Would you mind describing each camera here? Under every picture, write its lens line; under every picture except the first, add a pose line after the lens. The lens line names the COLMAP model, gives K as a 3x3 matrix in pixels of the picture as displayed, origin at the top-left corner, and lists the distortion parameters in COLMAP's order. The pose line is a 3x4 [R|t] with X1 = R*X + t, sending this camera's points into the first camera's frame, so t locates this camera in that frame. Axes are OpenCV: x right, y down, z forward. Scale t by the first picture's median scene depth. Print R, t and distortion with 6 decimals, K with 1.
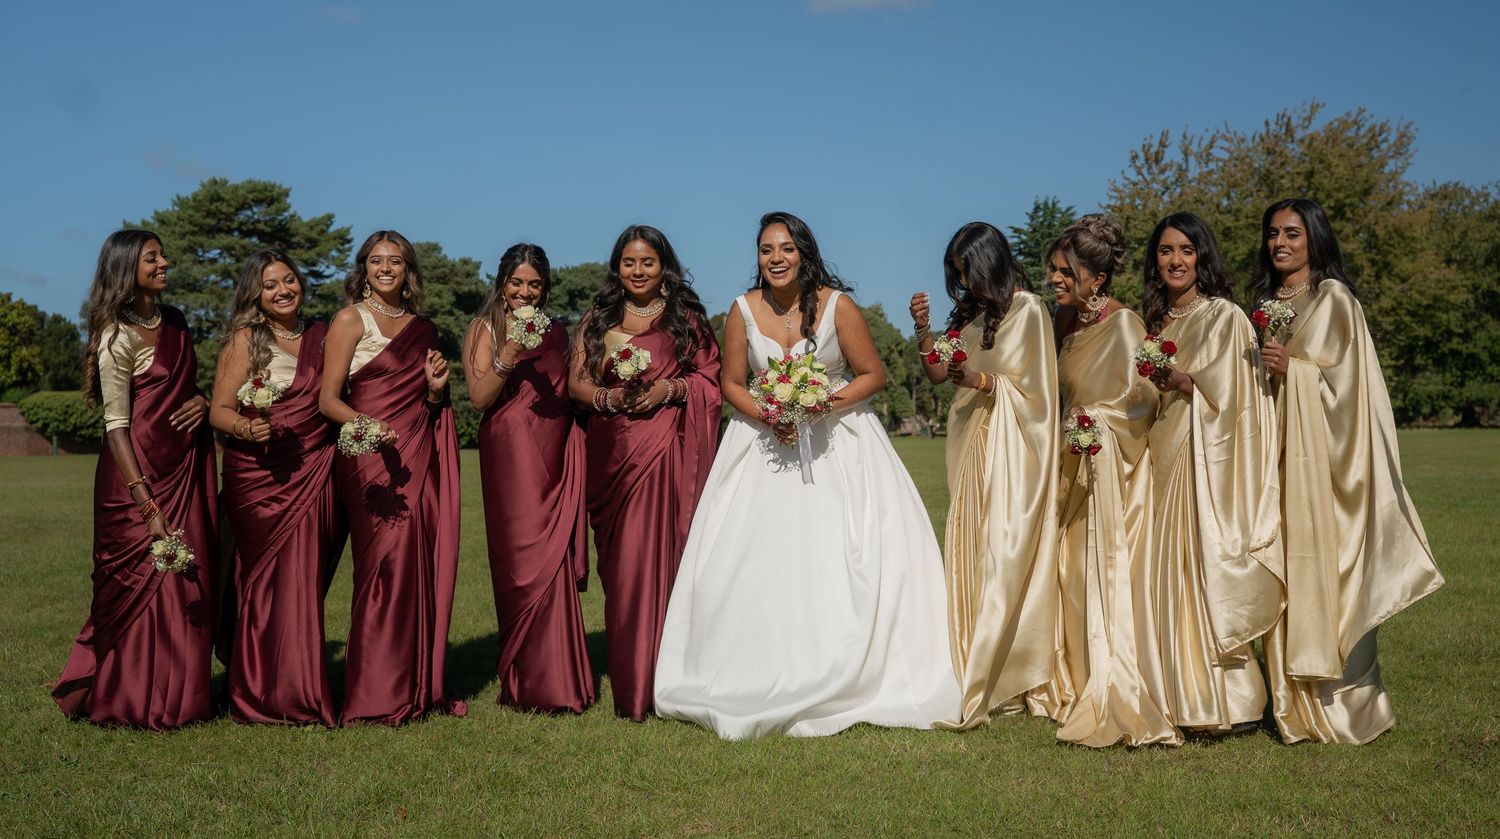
lens RADIAL K [[1764.9, 0, 795.0], [0, 1764.9, 313.3], [0, 0, 1]] dist [0.025864, 0.000000]
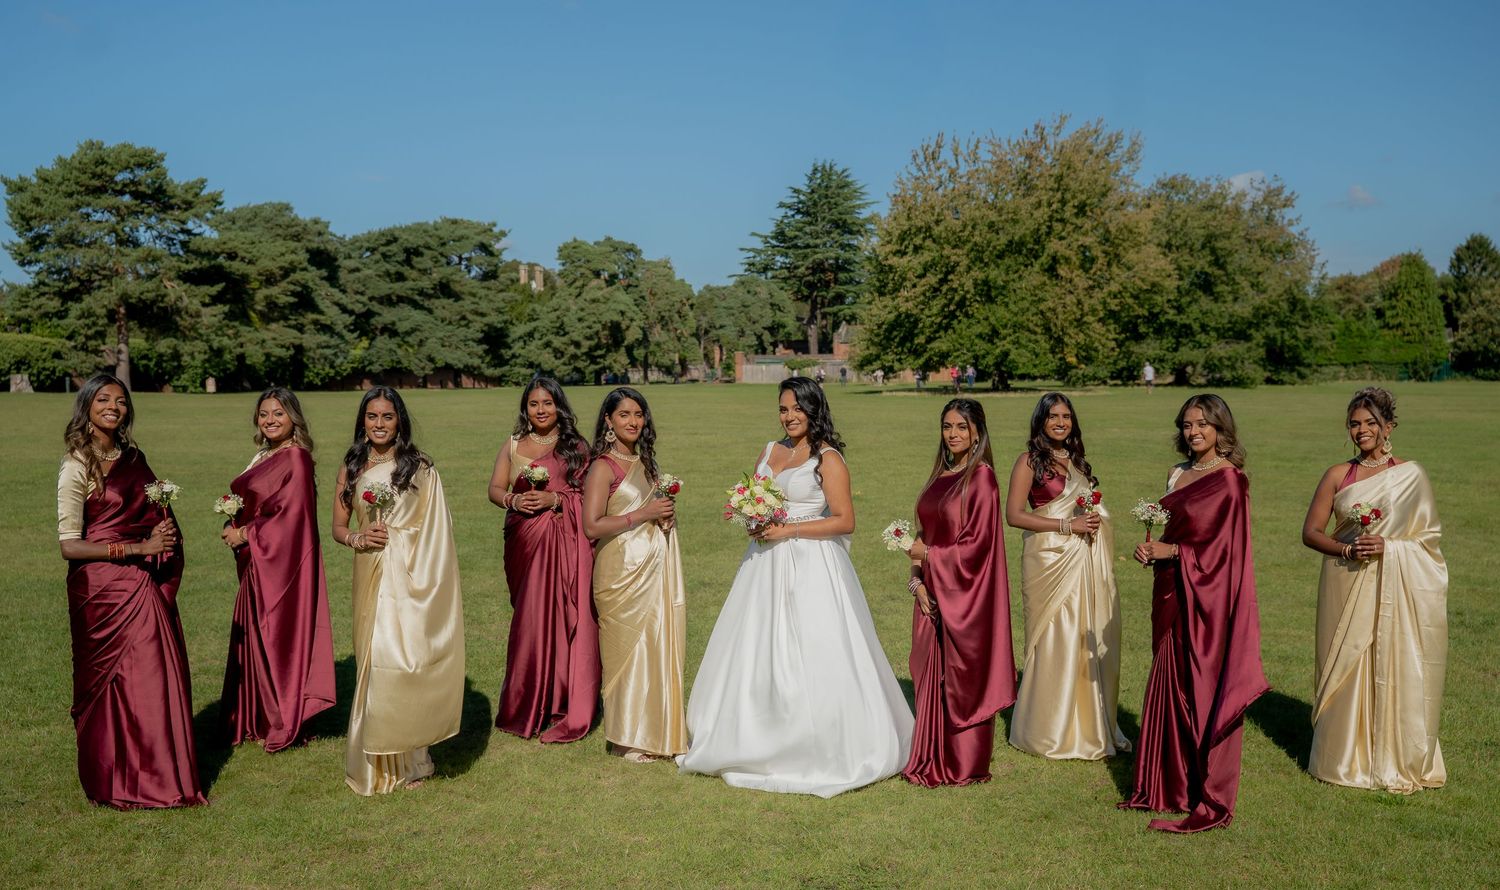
lens RADIAL K [[1763.2, 0, 799.5], [0, 1763.2, 516.9], [0, 0, 1]] dist [0.074983, 0.000000]
pose [[0.989992, 0.006007, 0.140999, -0.050193], [-0.027034, 0.988664, 0.147691, -0.021941], [-0.138513, -0.150025, 0.978931, -0.180193]]
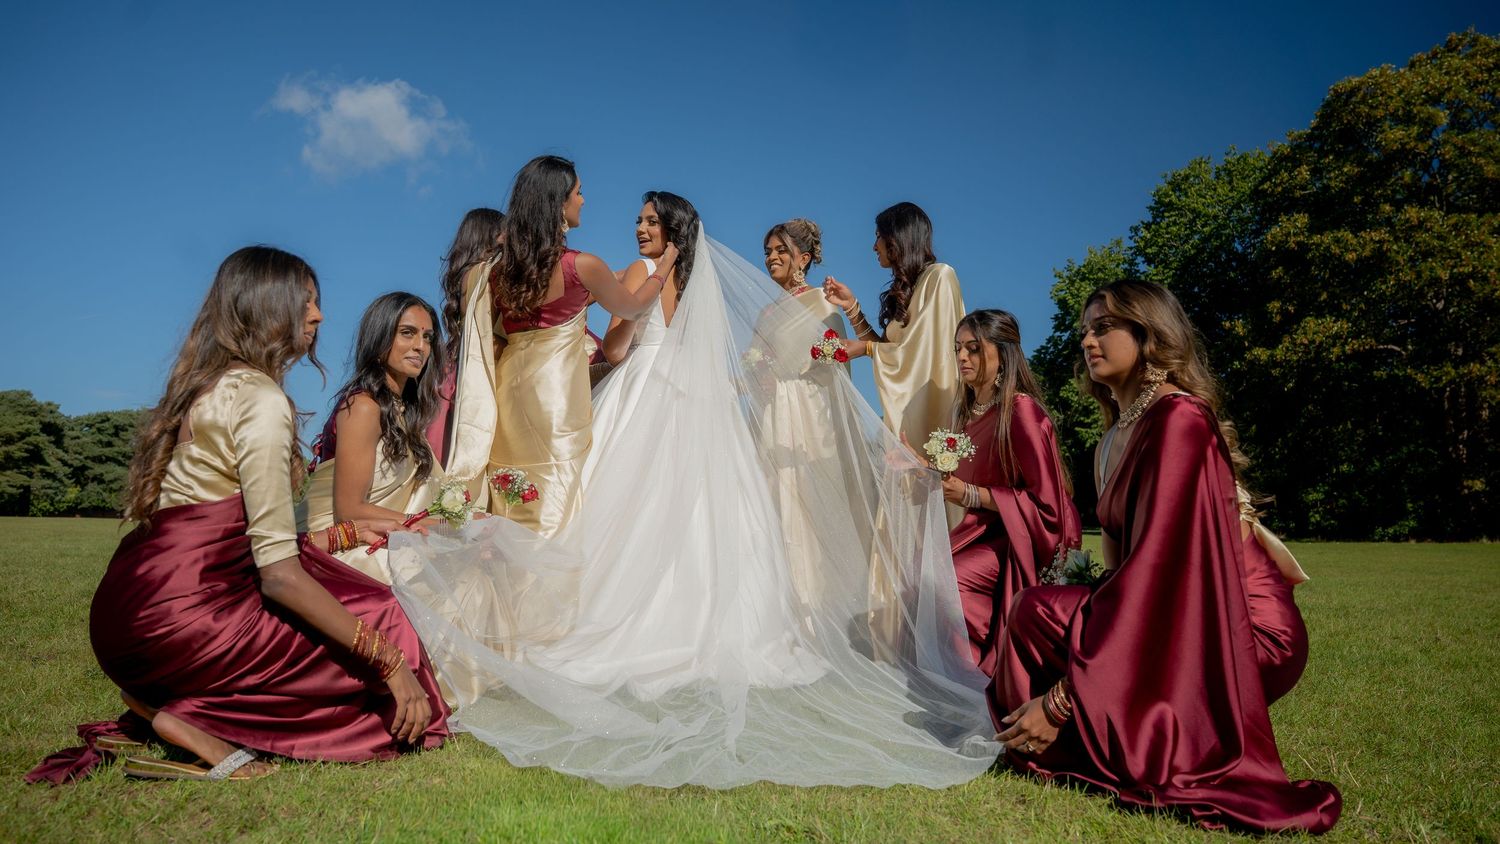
lens RADIAL K [[1021.1, 0, 745.5], [0, 1021.1, 426.8], [0, 0, 1]] dist [-0.119845, 0.090971]
pose [[0.878802, 0.068886, 0.472188, -0.057424], [-0.052439, 0.997474, -0.047923, 0.001908], [-0.474296, 0.017354, 0.880194, -0.118439]]
